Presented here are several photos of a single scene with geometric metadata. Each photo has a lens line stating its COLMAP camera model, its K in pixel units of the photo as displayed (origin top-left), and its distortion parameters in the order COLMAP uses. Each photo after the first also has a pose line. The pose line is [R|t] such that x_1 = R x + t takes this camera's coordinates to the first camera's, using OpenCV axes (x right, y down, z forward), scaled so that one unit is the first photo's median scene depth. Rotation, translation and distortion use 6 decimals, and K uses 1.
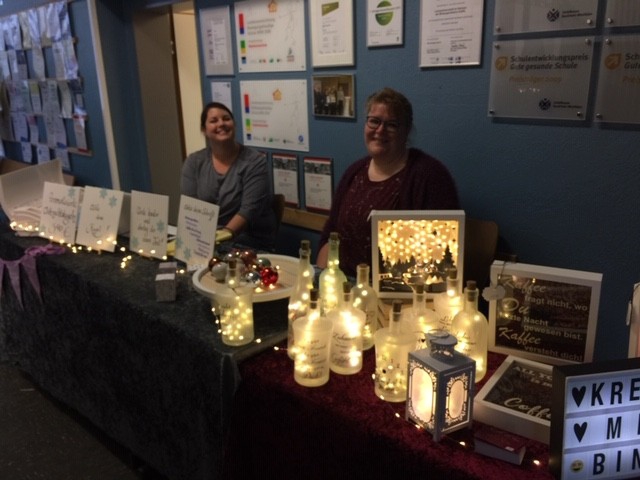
lens RADIAL K [[547.4, 0, 321.0], [0, 547.4, 239.5], [0, 0, 1]] dist [0.044799, -0.050450]
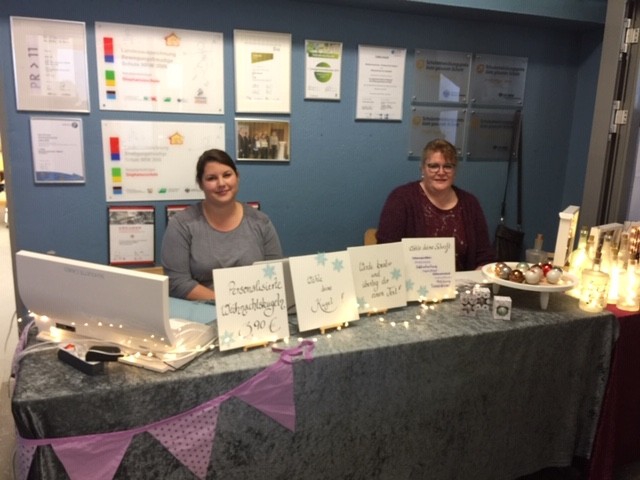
lens RADIAL K [[547.4, 0, 320.4], [0, 547.4, 239.5], [0, 0, 1]] dist [0.044799, -0.050450]
pose [[0.399527, -0.165862, 0.901592, -0.894882], [0.221652, 0.971793, 0.080555, -0.141599], [-0.889522, 0.167655, 0.425021, 0.502729]]
